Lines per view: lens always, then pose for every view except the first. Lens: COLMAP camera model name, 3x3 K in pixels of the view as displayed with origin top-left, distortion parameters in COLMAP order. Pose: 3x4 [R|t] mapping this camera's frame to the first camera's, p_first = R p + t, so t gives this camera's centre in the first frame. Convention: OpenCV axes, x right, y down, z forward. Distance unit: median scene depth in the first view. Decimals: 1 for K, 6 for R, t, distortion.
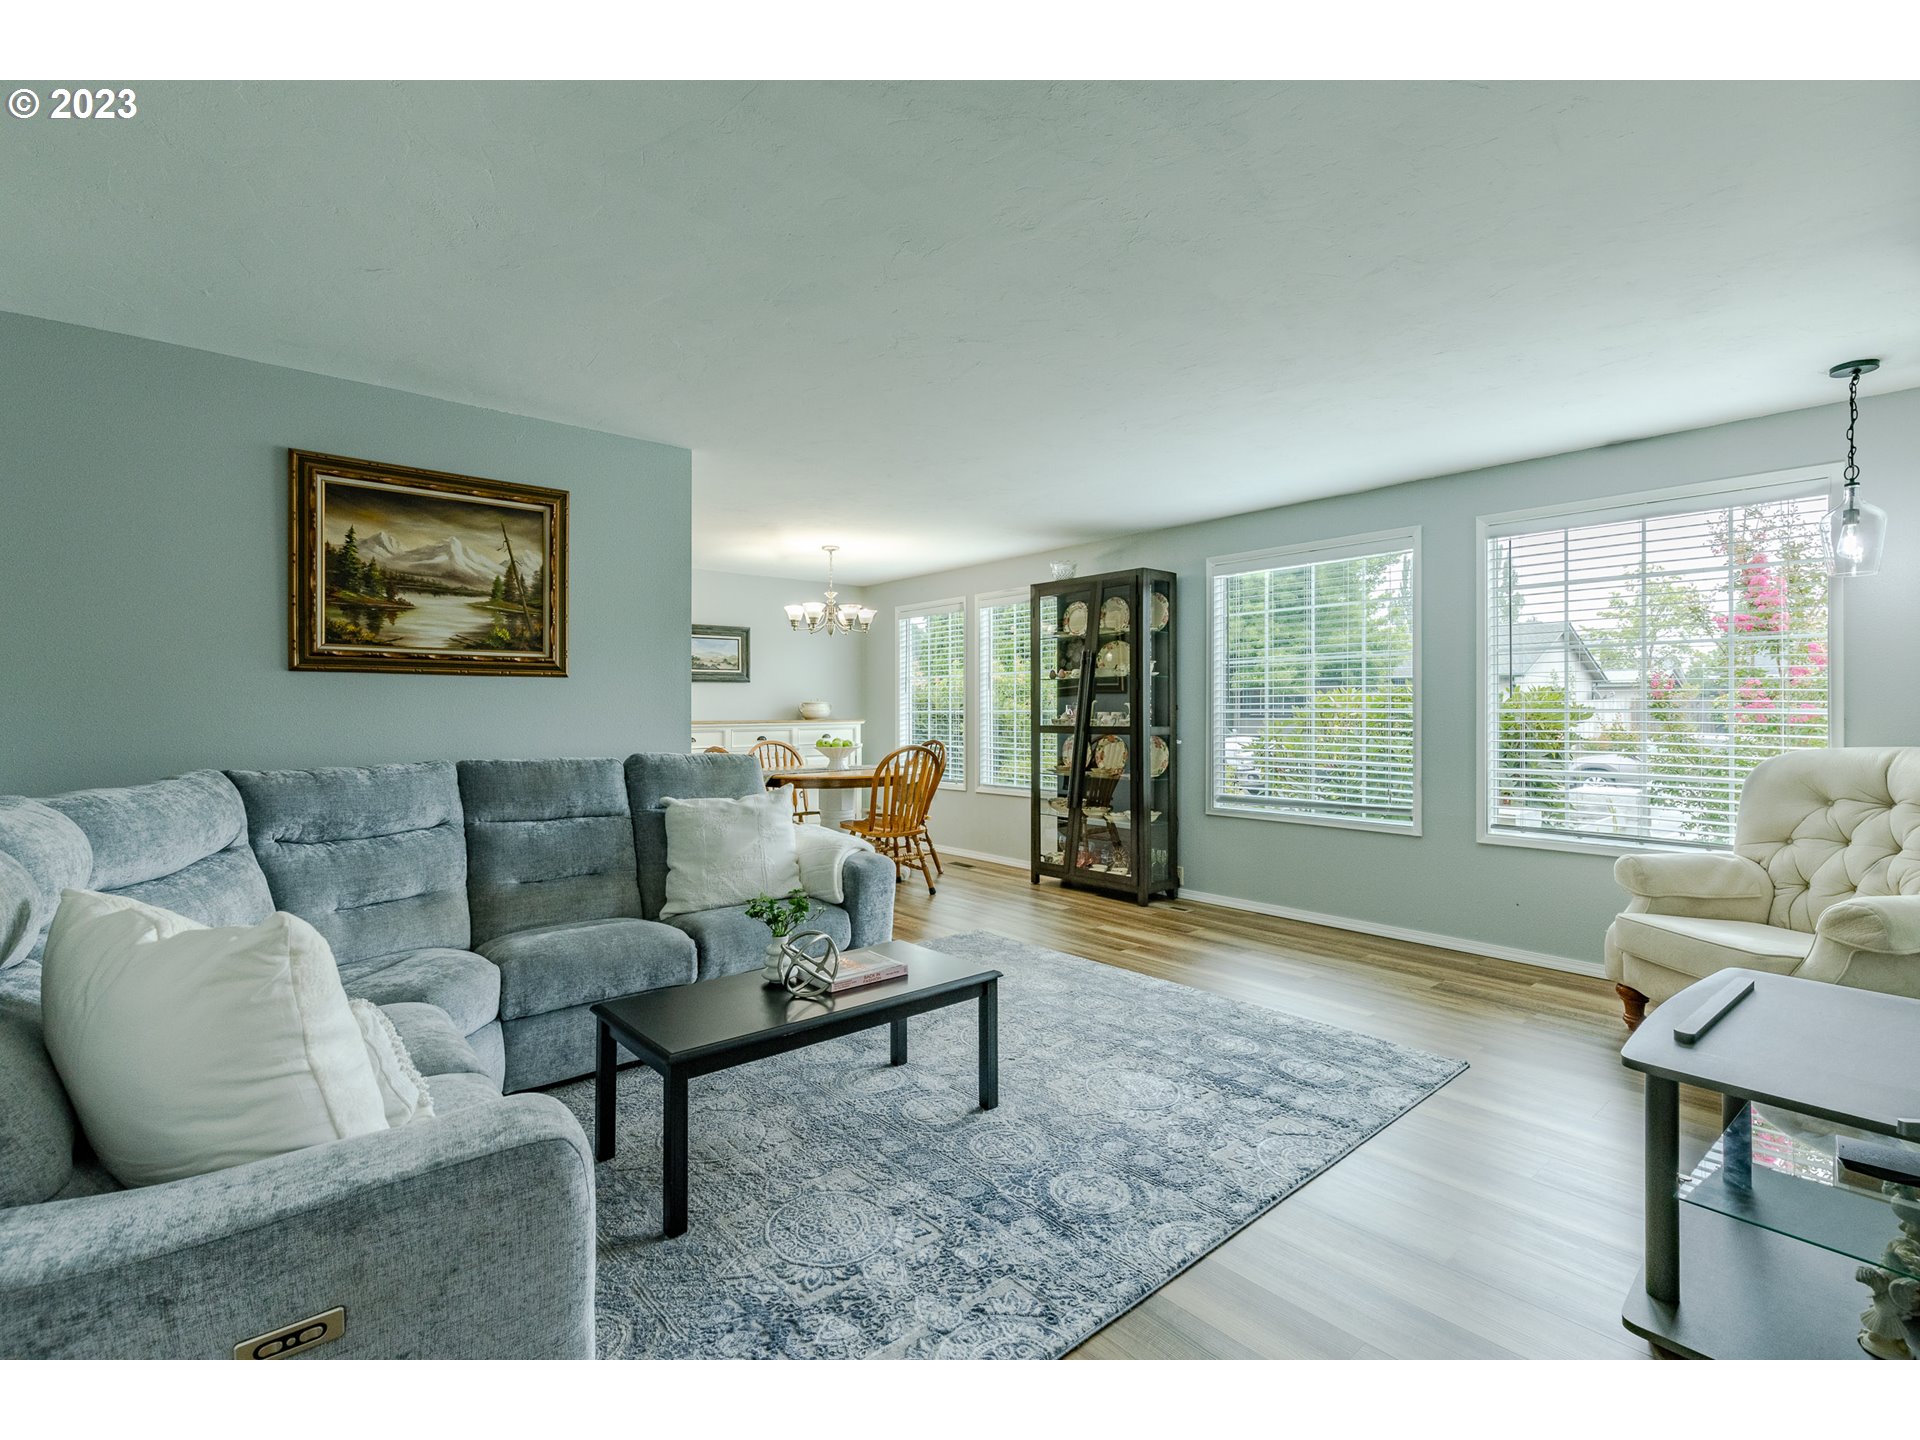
lens RADIAL K [[877.0, 0, 978.0], [0, 877.0, 701.0], [0, 0, 1]] dist [0.007941, -0.000601]
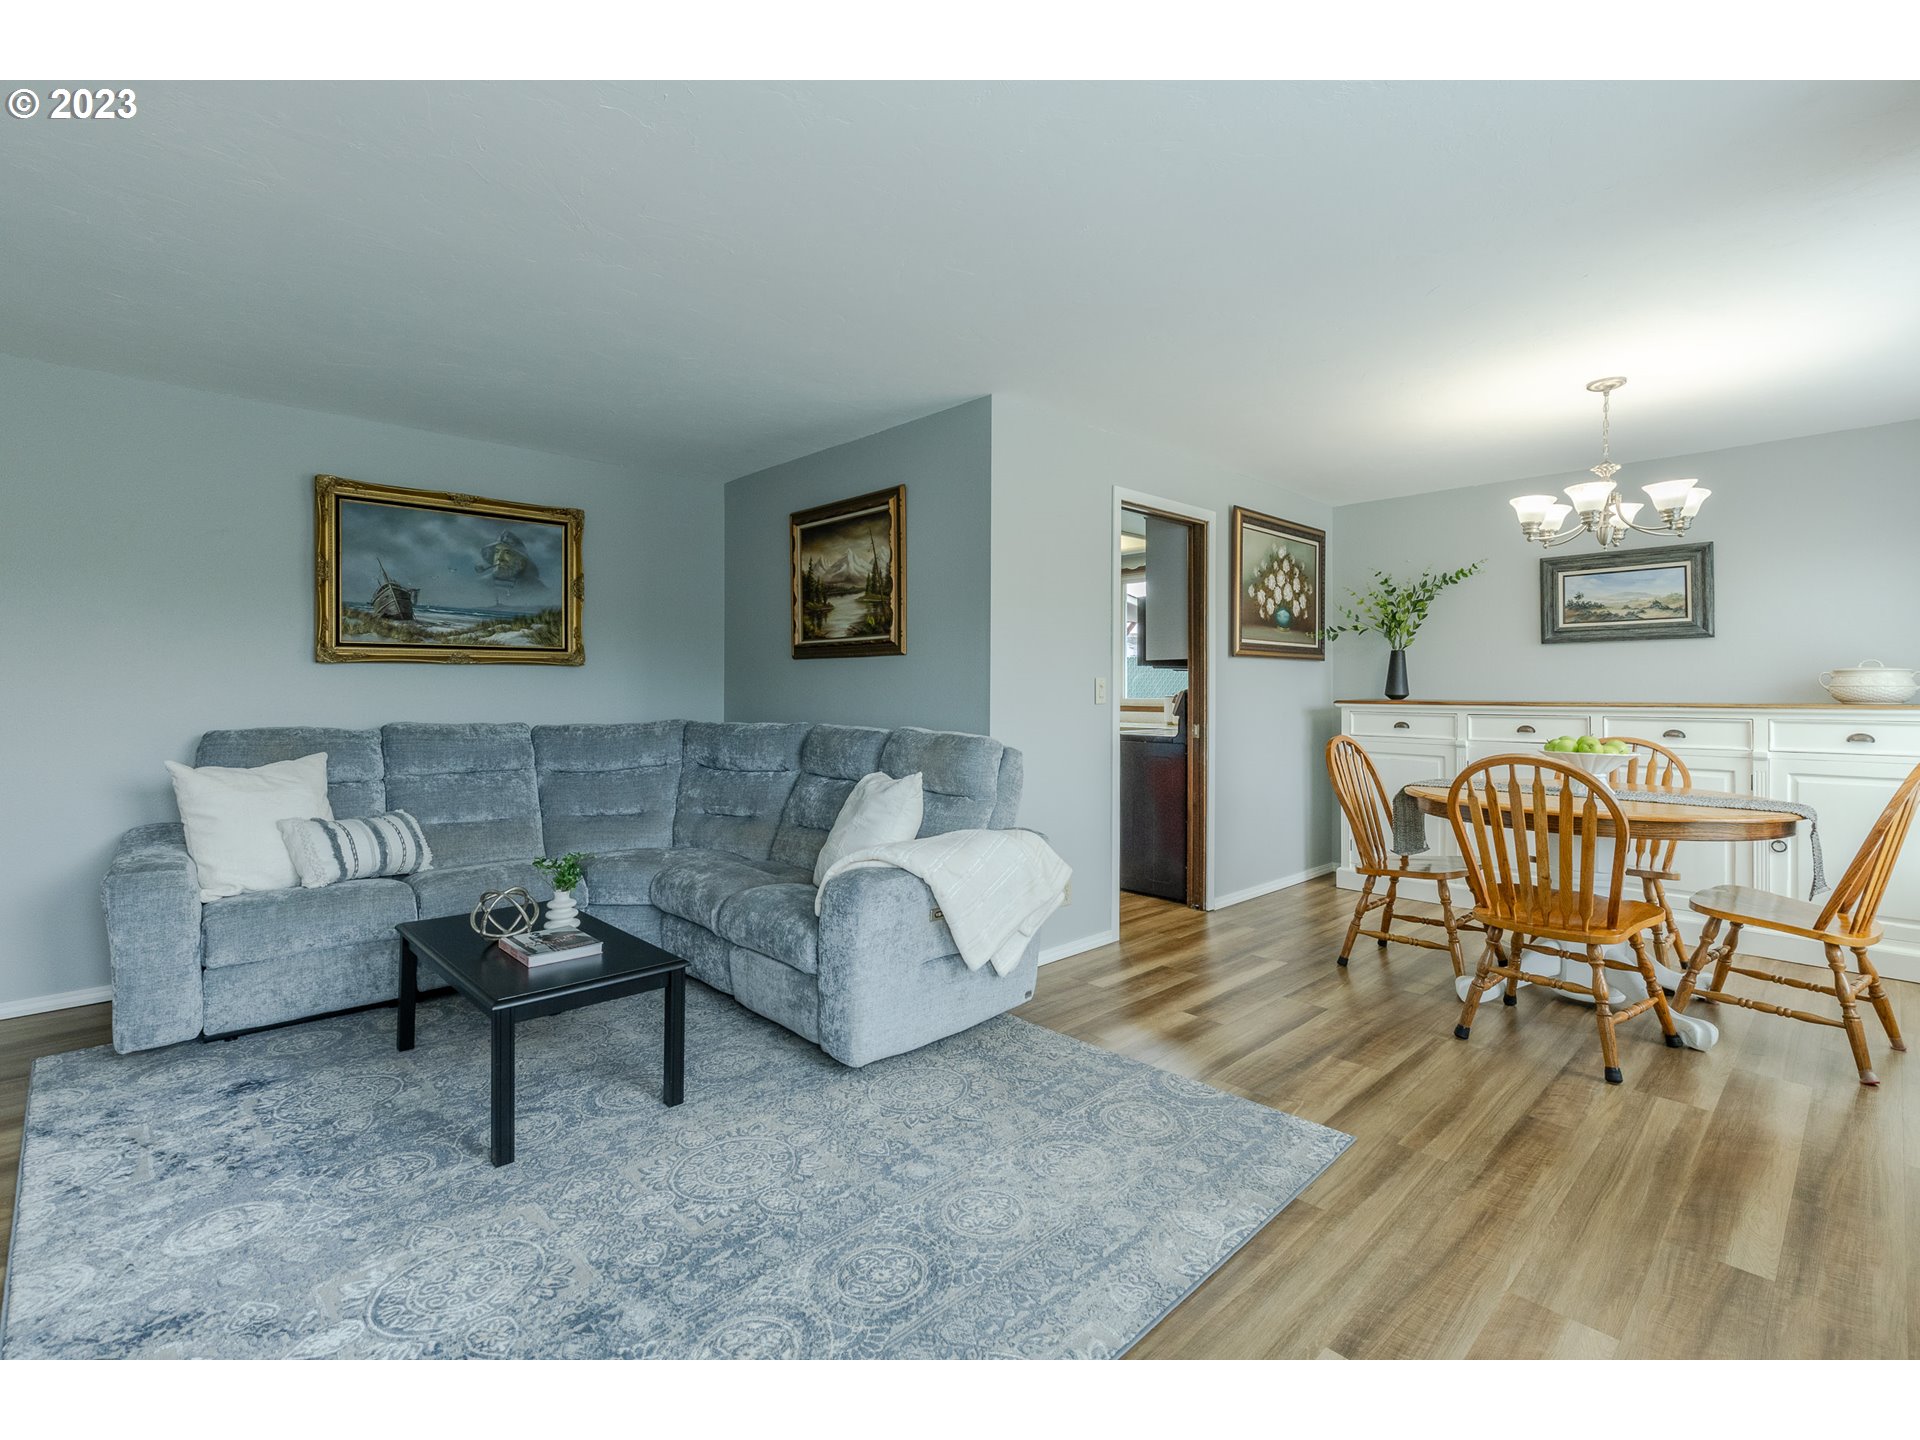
lens RADIAL K [[877.0, 0, 978.0], [0, 877.0, 701.0], [0, 0, 1]] dist [0.007941, -0.000601]
pose [[0.058862, 0.016139, -0.998136, 0.666327], [0.011003, 0.999798, 0.016814, 0.013695], [0.998205, -0.011973, 0.058673, 1.087810]]
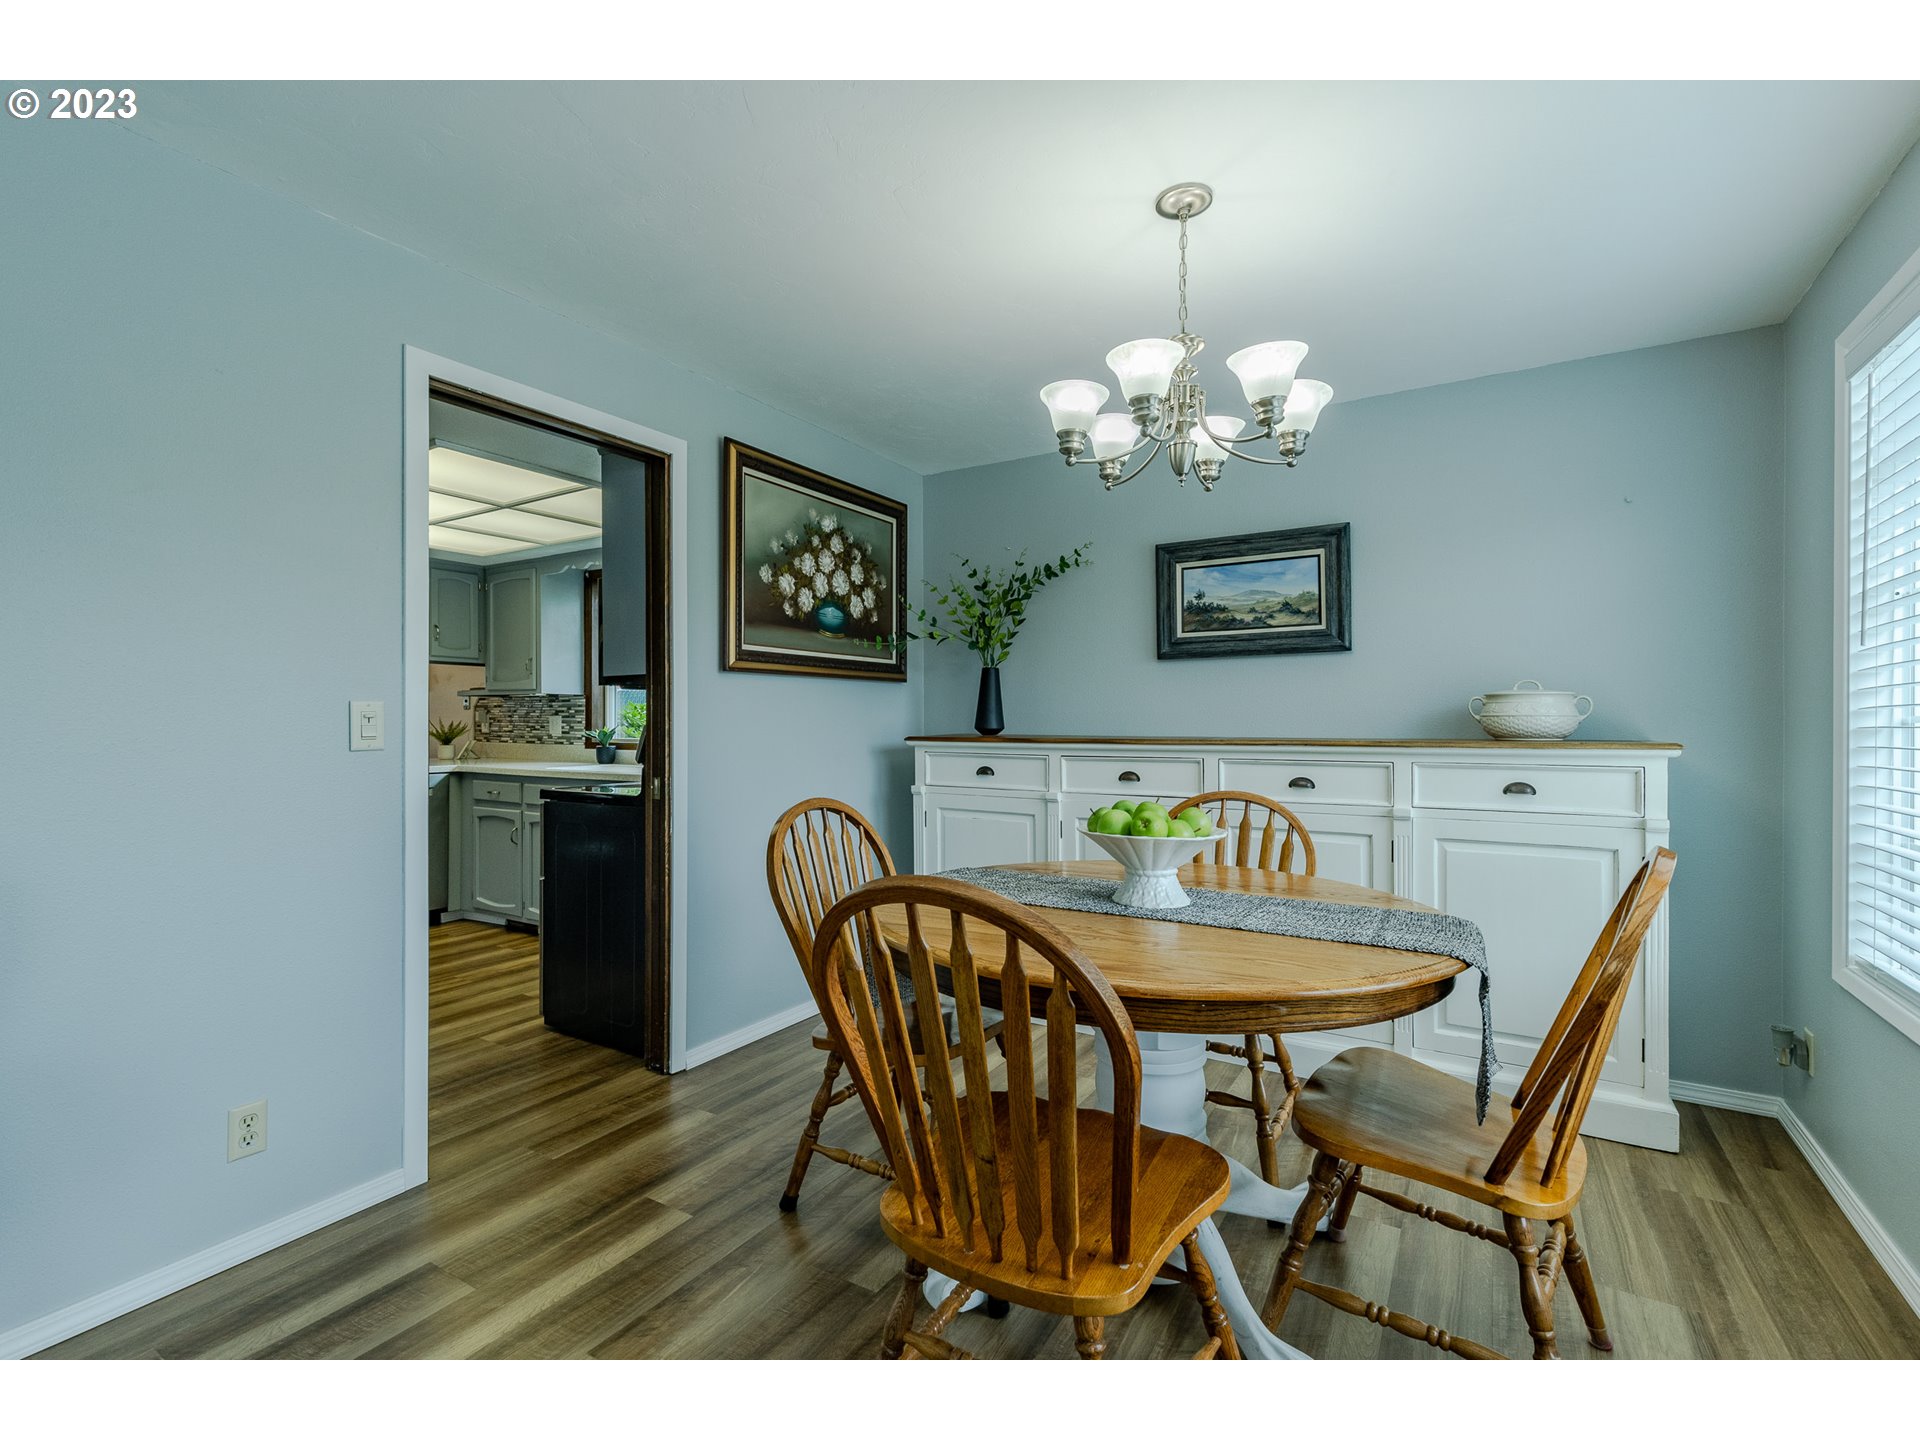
lens RADIAL K [[877.0, 0, 978.0], [0, 877.0, 701.0], [0, 0, 1]] dist [0.007941, -0.000601]
pose [[0.309651, -0.021733, -0.950602, 0.212867], [0.010702, 0.999755, -0.019370, 0.023317], [0.950790, -0.004175, 0.309808, 1.567988]]
